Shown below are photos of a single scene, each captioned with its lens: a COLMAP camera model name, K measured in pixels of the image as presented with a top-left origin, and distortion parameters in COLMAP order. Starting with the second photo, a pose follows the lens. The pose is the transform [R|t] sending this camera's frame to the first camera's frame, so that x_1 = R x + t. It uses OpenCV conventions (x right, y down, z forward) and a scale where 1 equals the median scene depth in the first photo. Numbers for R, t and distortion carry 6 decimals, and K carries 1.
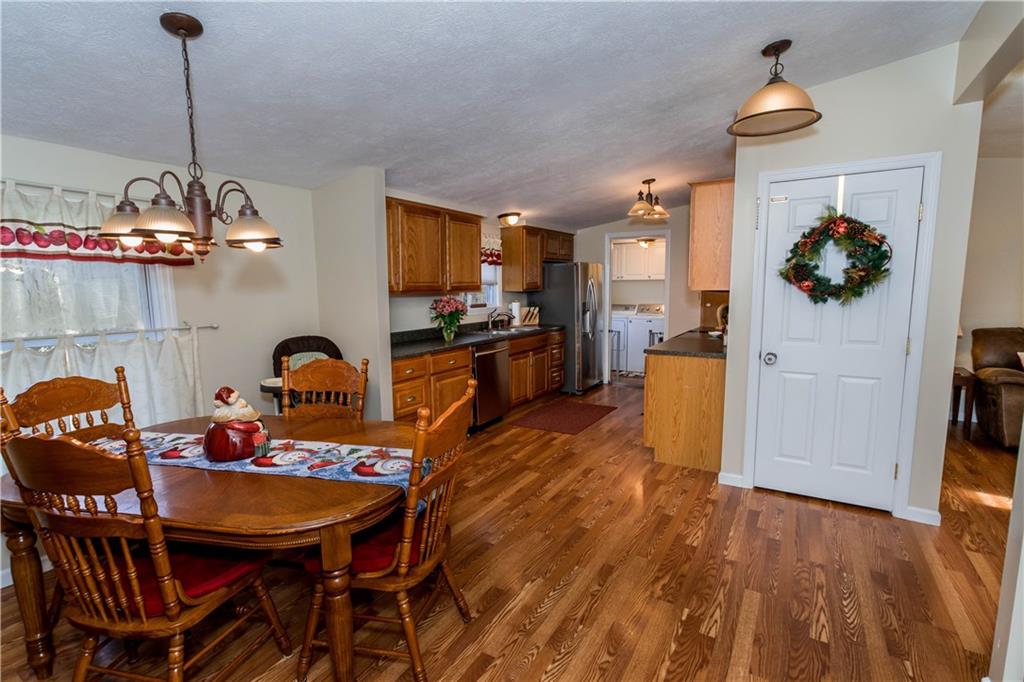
lens RADIAL K [[484.4, 0, 521.9], [0, 484.4, 346.5], [0, 0, 1]] dist [0.018934, -0.000136]
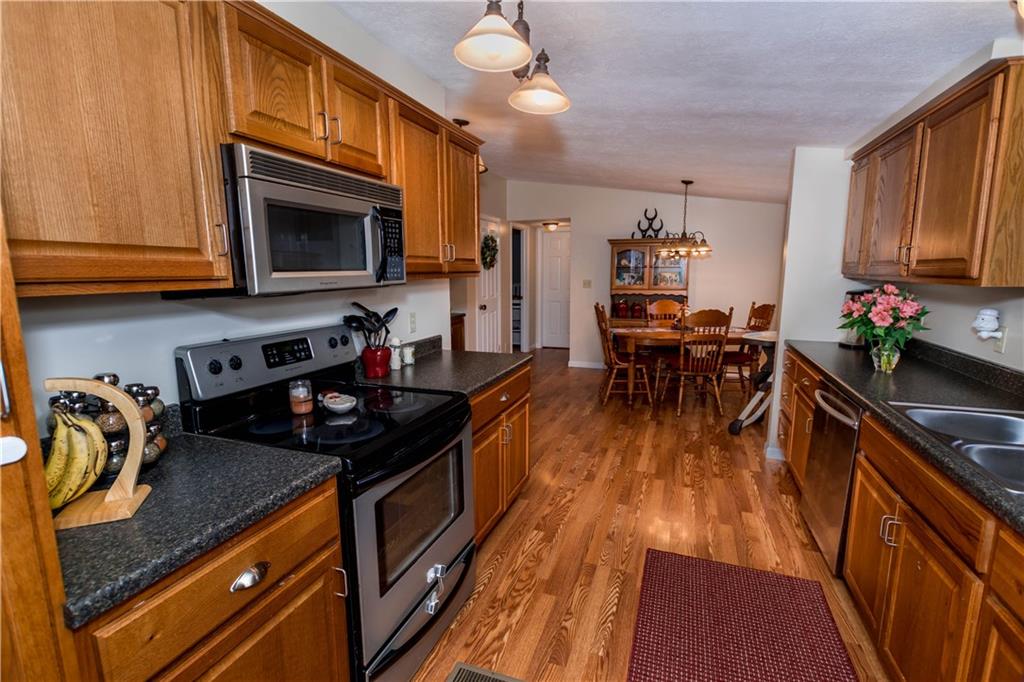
lens RADIAL K [[484.4, 0, 521.9], [0, 484.4, 346.5], [0, 0, 1]] dist [0.018934, -0.000136]
pose [[-0.980476, 0.041205, -0.192274, 0.275924], [-0.015313, 0.958831, 0.283565, -0.149342], [0.196043, 0.280973, -0.939479, 1.147293]]
